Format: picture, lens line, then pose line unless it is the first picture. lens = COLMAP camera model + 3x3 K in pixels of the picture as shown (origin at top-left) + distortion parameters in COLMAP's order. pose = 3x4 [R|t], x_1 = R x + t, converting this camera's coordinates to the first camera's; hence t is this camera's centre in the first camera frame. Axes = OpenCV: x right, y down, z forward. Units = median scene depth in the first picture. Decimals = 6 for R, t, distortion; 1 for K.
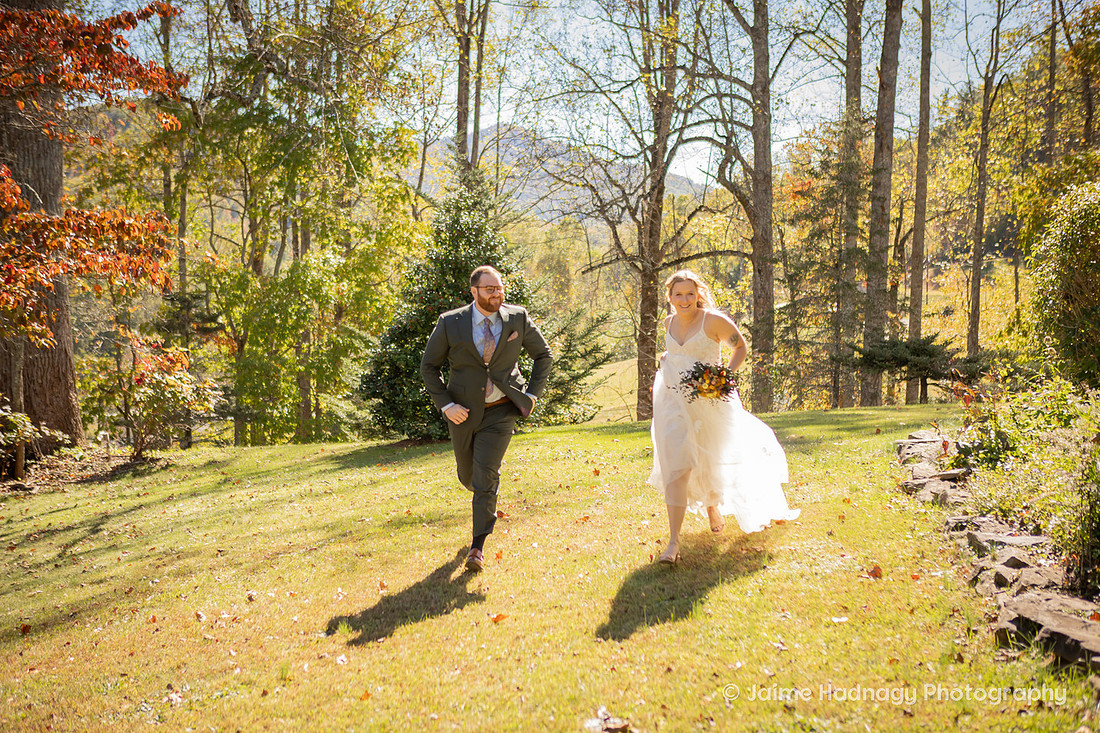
lens RADIAL K [[1523.2, 0, 550.0], [0, 1523.2, 366.5], [0, 0, 1]] dist [0.013362, -0.038695]
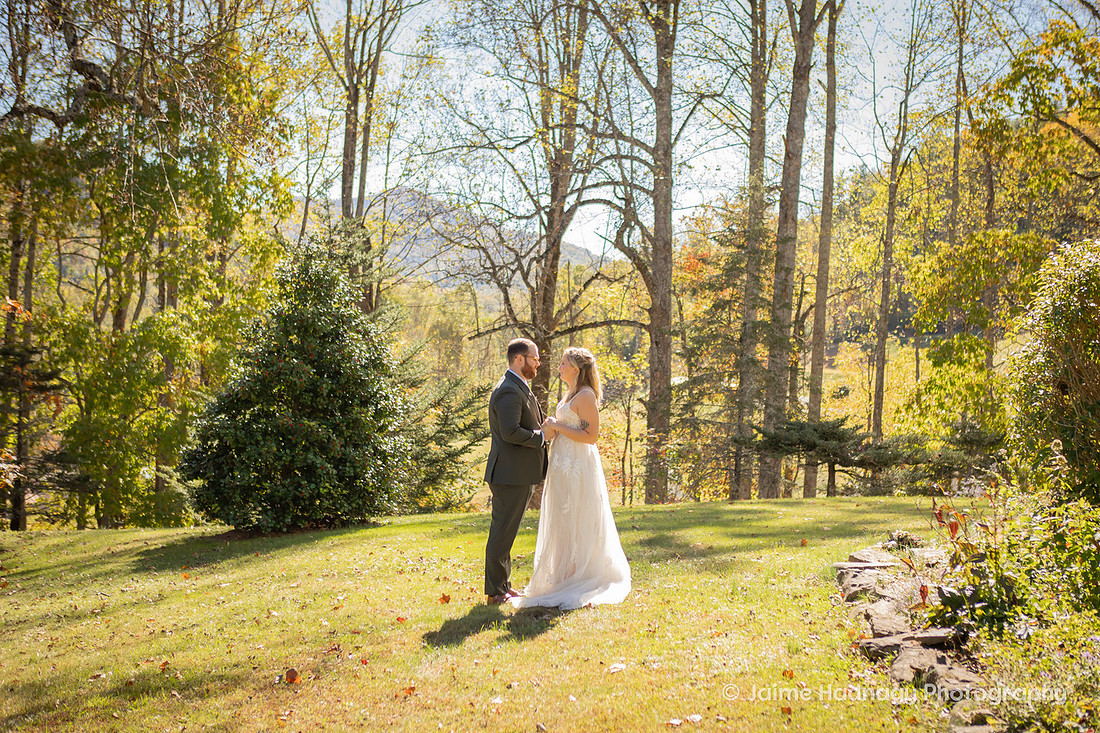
lens RADIAL K [[1402.8, 0, 613.6], [0, 1402.8, 363.0], [0, 0, 1]] dist [-0.035242, 0.012294]
pose [[0.993496, 0.030957, 0.109577, 0.015957], [-0.025740, 0.998481, -0.048711, -0.007354], [-0.110919, 0.045574, 0.992784, 0.140201]]
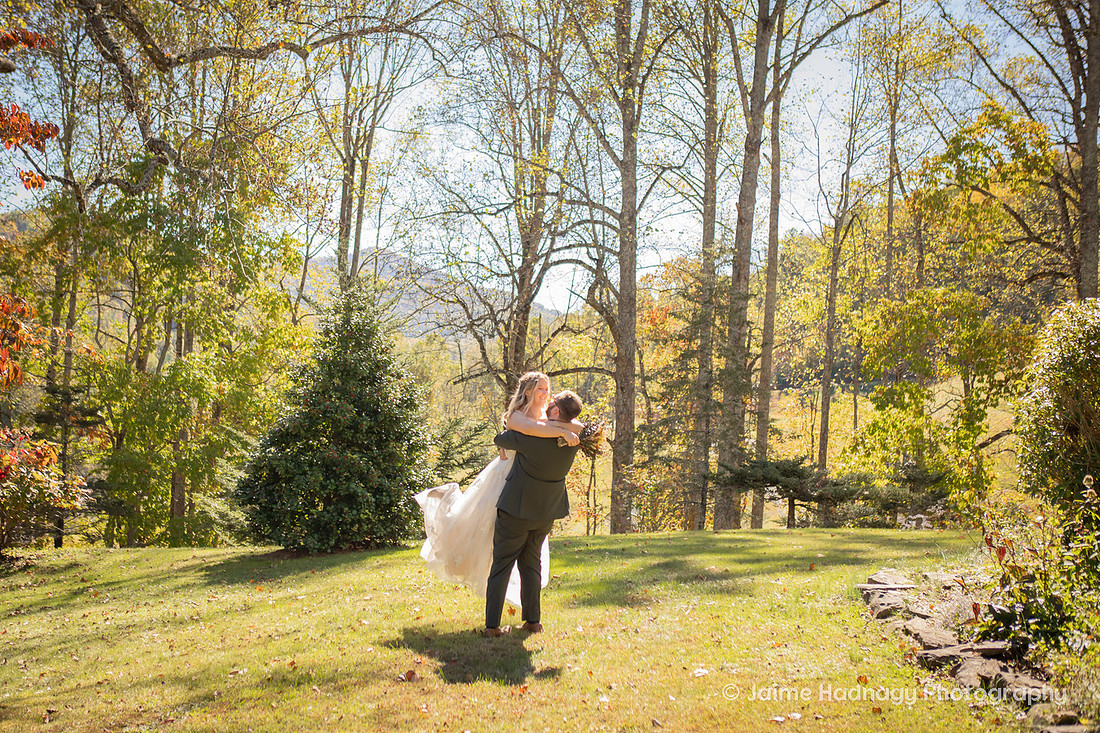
lens RADIAL K [[1272.7, 0, 472.5], [0, 1272.7, 342.4], [0, 0, 1]] dist [-0.059262, 0.081076]
pose [[0.997290, 0.043624, 0.059244, -0.019134], [-0.037724, 0.994541, -0.097293, -0.005016], [-0.063164, 0.094795, 0.993491, 0.132253]]
